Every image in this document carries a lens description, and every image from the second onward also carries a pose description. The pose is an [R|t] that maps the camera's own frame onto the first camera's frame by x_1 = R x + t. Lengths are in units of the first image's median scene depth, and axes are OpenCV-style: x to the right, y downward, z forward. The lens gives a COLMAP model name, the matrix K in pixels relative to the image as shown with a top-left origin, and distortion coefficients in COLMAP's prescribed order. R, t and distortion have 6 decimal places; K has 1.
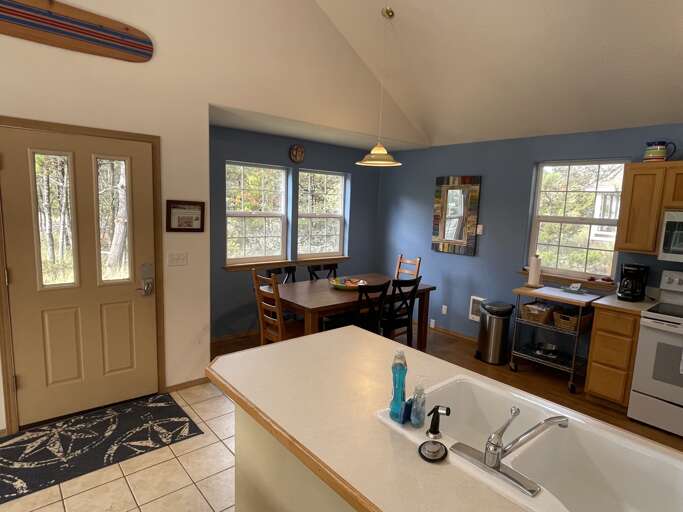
lens RADIAL K [[400.7, 0, 341.5], [0, 400.7, 256.0], [0, 0, 1]] dist [-0.002776, -0.001172]
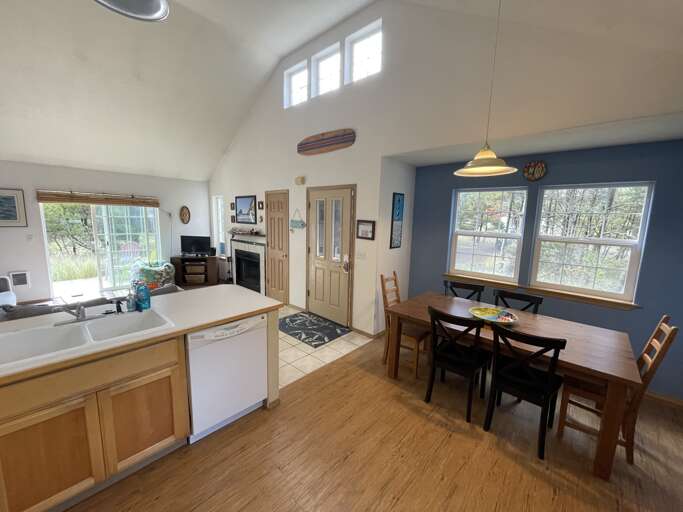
lens RADIAL K [[273.2, 0, 341.5], [0, 273.2, 256.0], [0, 0, 1]] dist [0.021568, -0.000010]
pose [[0.119771, 0.104645, -0.987271, 0.740539], [-0.156772, 0.983947, 0.085274, -0.075721], [0.980346, 0.144563, 0.134254, 0.793786]]
